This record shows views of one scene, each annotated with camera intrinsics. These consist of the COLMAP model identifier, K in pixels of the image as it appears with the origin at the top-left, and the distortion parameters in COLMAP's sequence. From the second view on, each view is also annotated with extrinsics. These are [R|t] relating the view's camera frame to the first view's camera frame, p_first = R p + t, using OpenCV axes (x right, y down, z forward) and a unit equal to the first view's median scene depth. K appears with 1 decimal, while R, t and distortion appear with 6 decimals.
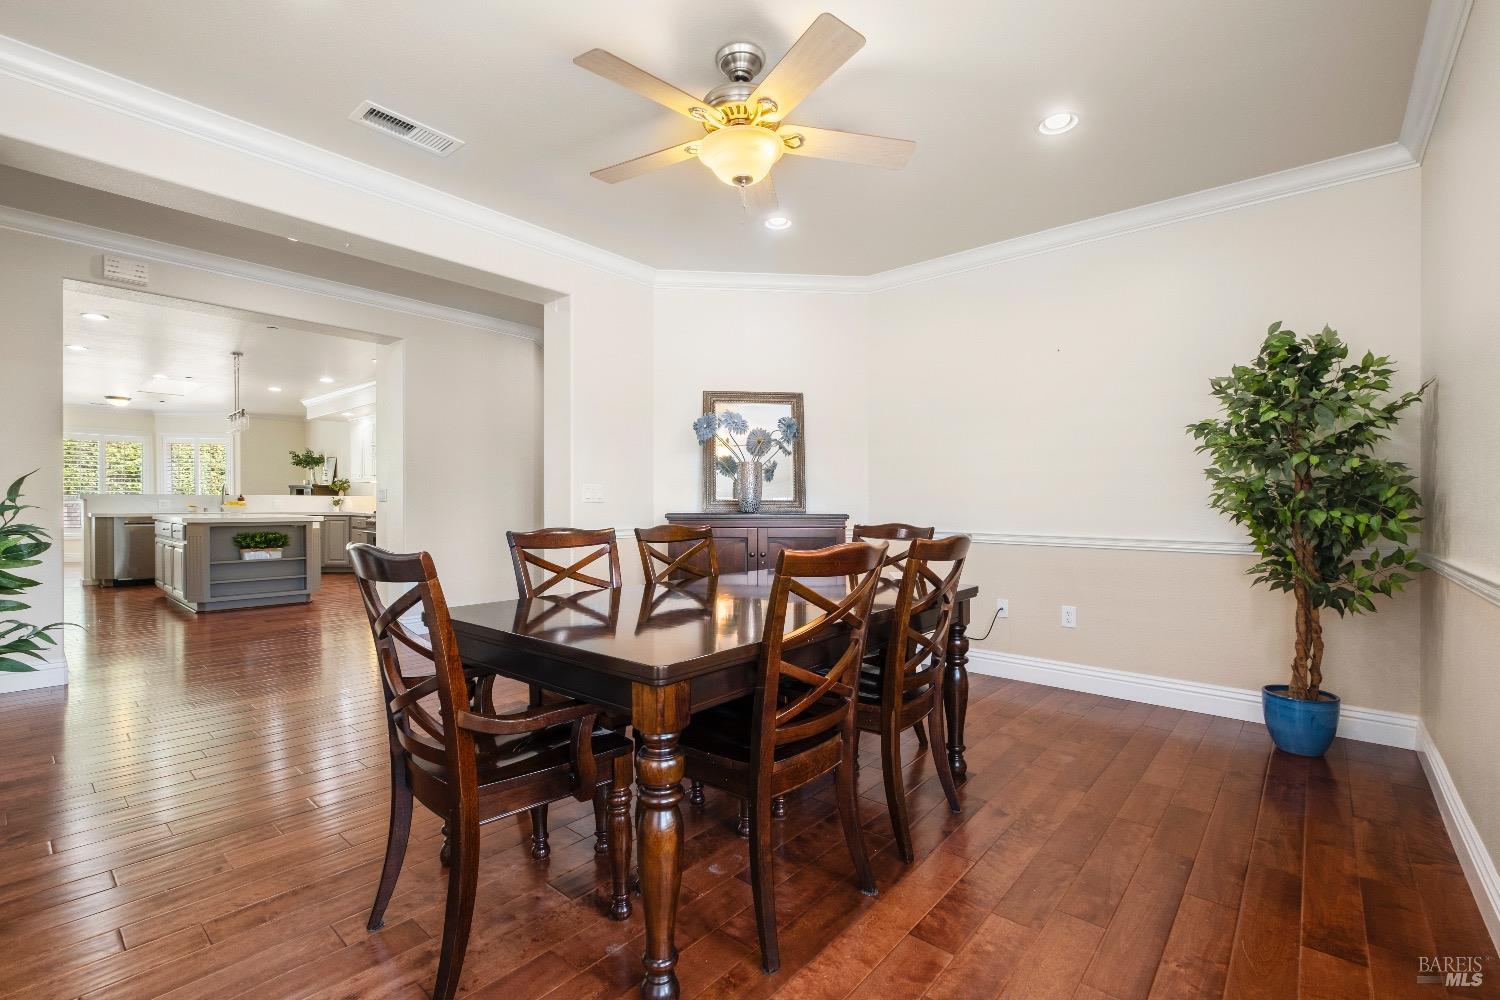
lens RADIAL K [[652.4, 0, 750.0], [0, 652.4, 500.0], [0, 0, 1]] dist [0.002267, -0.005158]
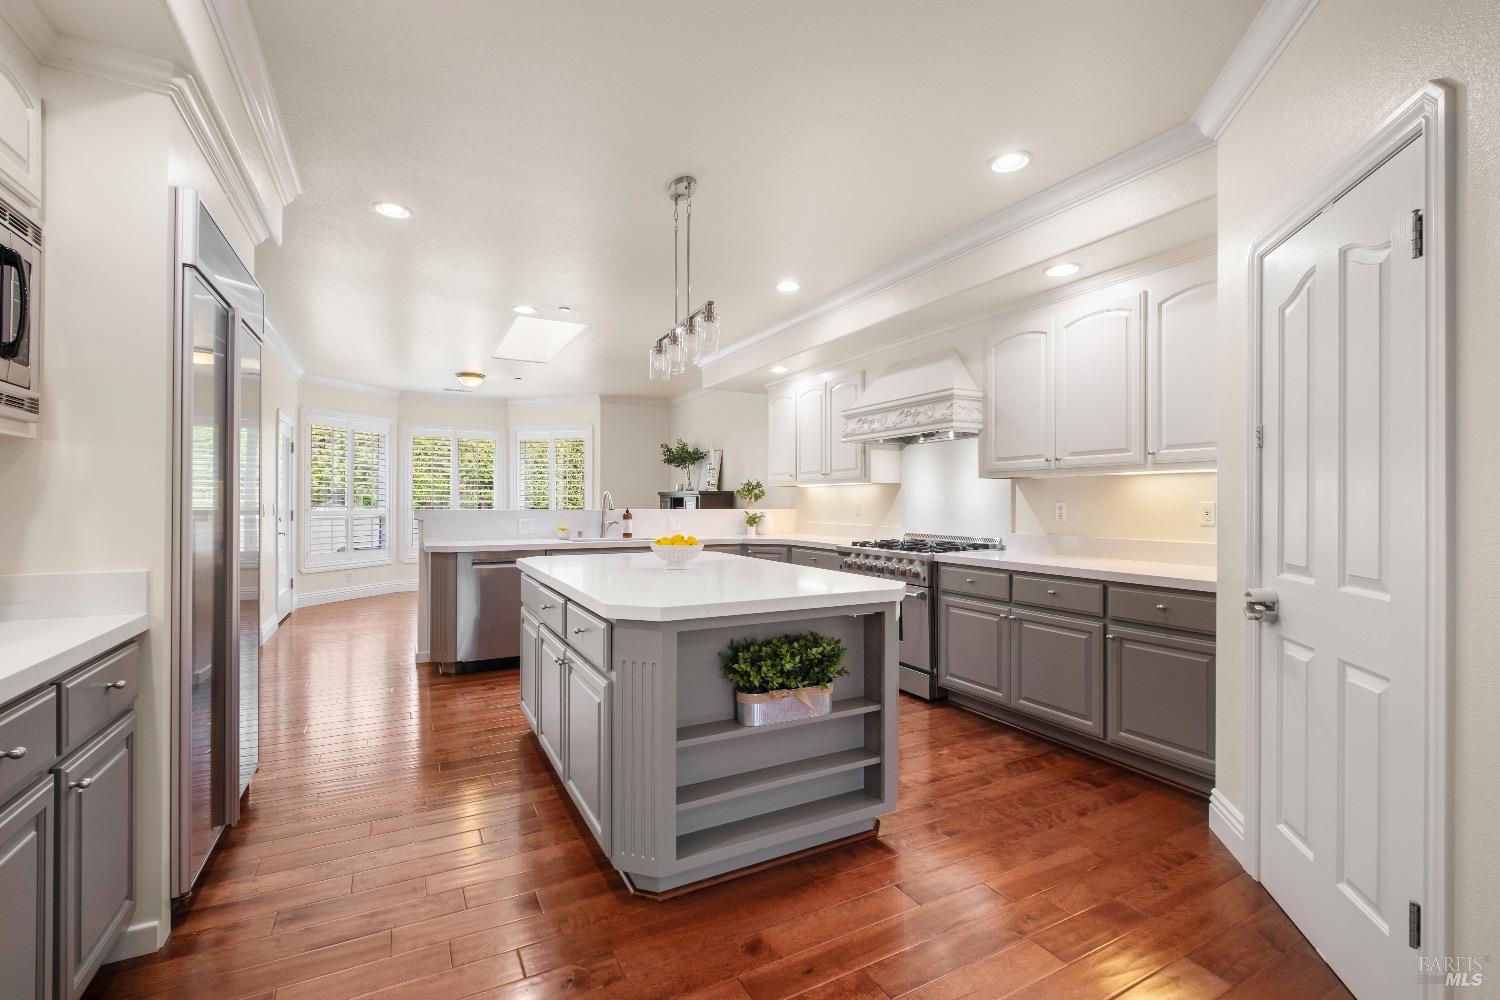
lens RADIAL K [[652.4, 0, 750.0], [0, 652.4, 500.0], [0, 0, 1]] dist [0.002267, -0.005158]
pose [[0.929047, -0.006004, -0.369913, -0.507970], [0.004719, 0.999979, -0.004381, -0.014907], [0.369931, 0.002325, 0.929056, 0.541728]]
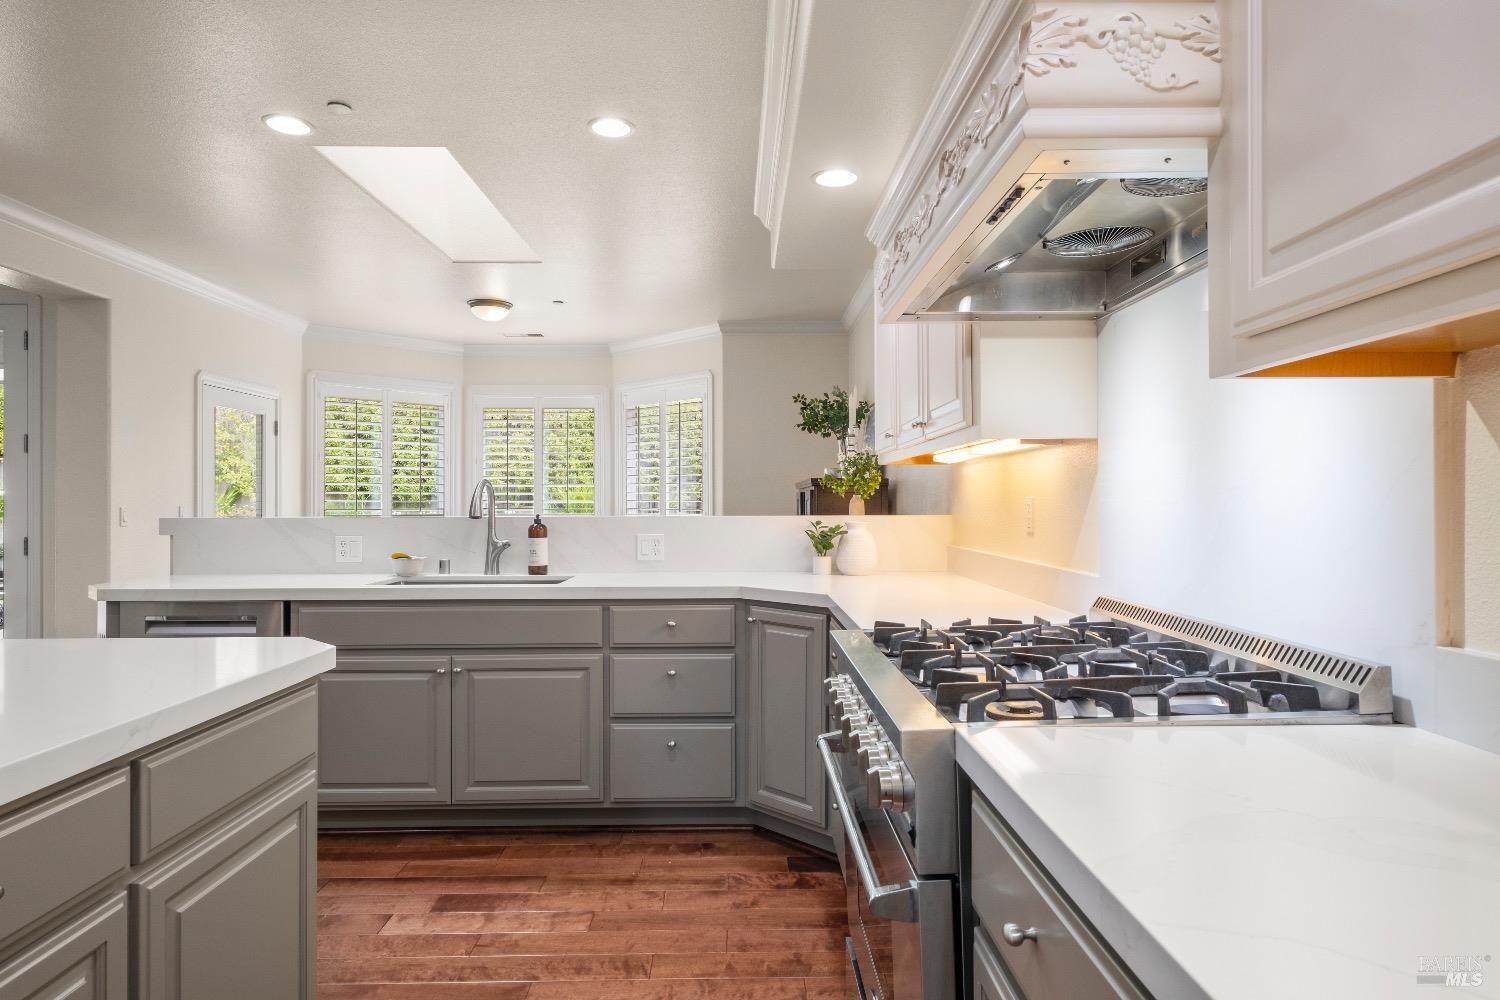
lens RADIAL K [[866.2, 0, 750.0], [0, 866.2, 500.0], [0, 0, 1]] dist [0.000850, 0.000130]
pose [[0.649164, -0.009631, -0.760587, -0.472683], [0.009000, 0.999947, -0.004981, -0.014314], [0.760595, -0.003612, 0.649216, 0.920135]]
